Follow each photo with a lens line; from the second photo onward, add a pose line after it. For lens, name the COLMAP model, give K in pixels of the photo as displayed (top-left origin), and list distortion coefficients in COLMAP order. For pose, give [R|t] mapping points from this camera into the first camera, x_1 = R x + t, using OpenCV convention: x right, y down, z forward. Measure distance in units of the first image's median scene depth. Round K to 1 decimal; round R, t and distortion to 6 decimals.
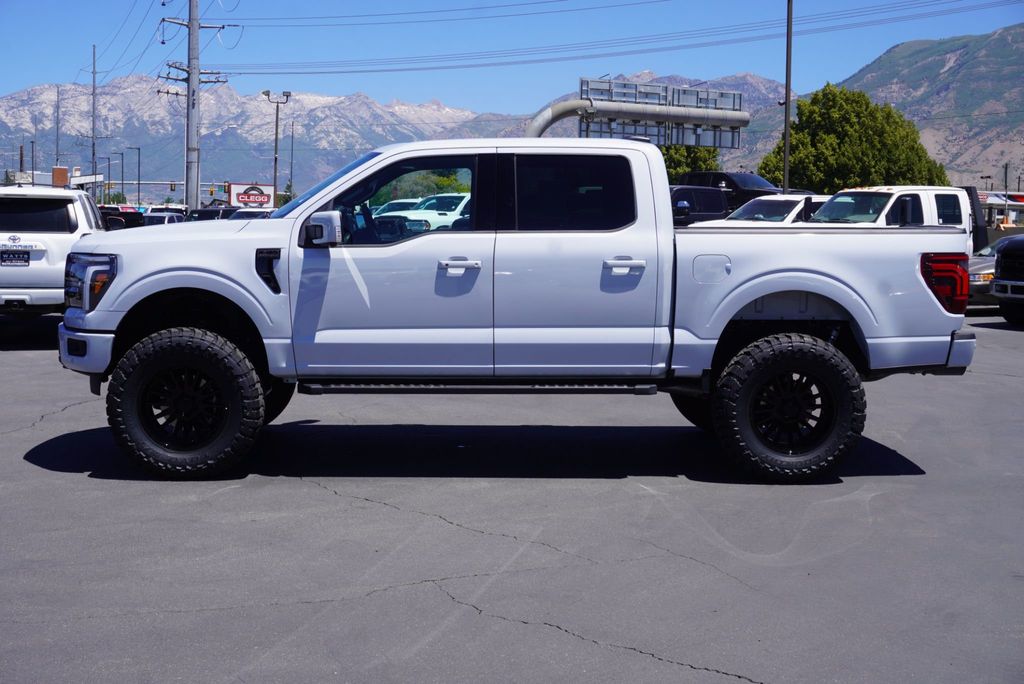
lens RADIAL K [[1398.0, 0, 512.0], [0, 1398.0, 342.0], [0, 0, 1]] dist [0.000920, 0.026585]
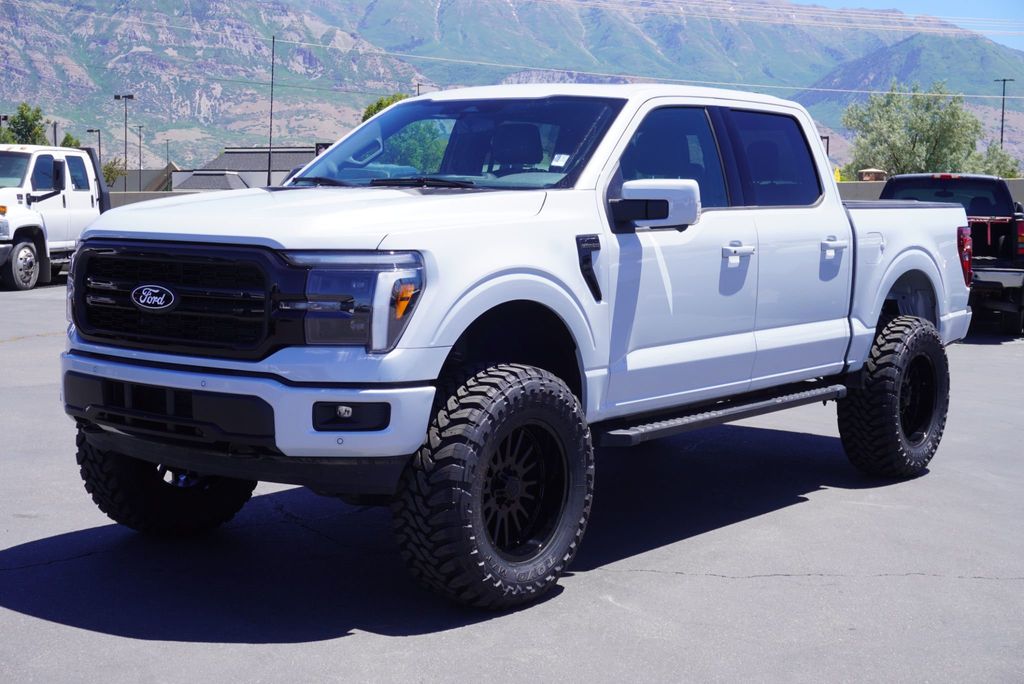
lens RADIAL K [[1528.5, 0, 512.0], [0, 1528.5, 342.0], [0, 0, 1]] dist [0.018746, -0.017653]
pose [[0.641913, -0.073180, 0.763278, -0.195456], [0.060161, 0.997173, 0.045010, -0.013195], [-0.764414, 0.017027, 0.644501, 0.144528]]
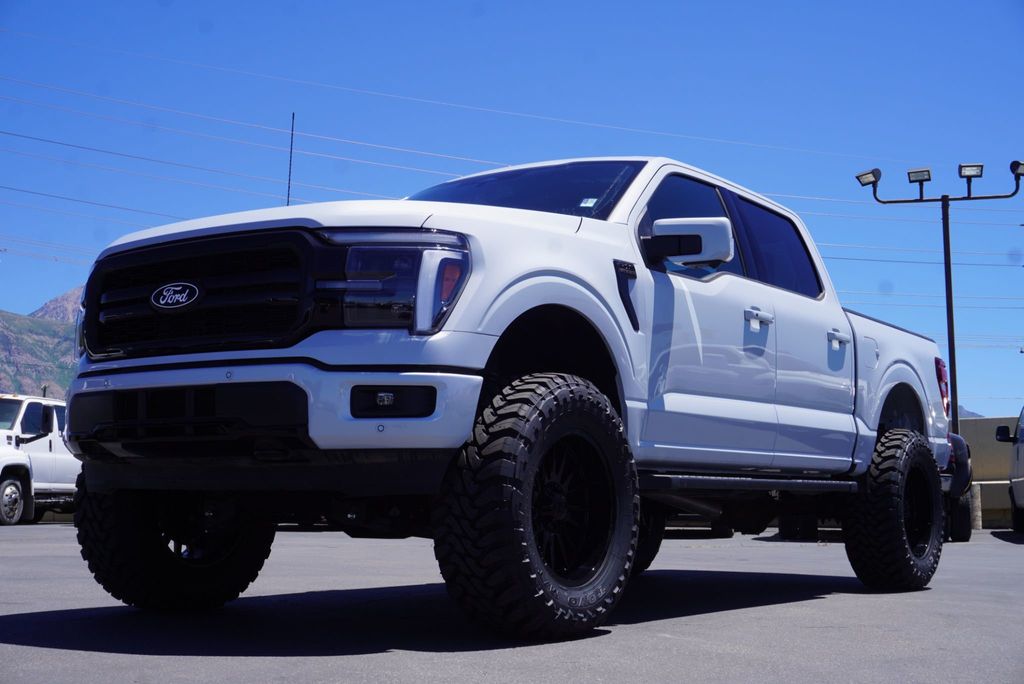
lens RADIAL K [[1340.3, 0, 512.0], [0, 1340.3, 342.0], [0, 0, 1]] dist [0.012154, -0.004171]
pose [[0.601983, 0.090879, 0.793321, -0.179419], [0.069391, 0.983790, -0.165353, 0.017830], [-0.795488, 0.154588, 0.585919, 0.176620]]
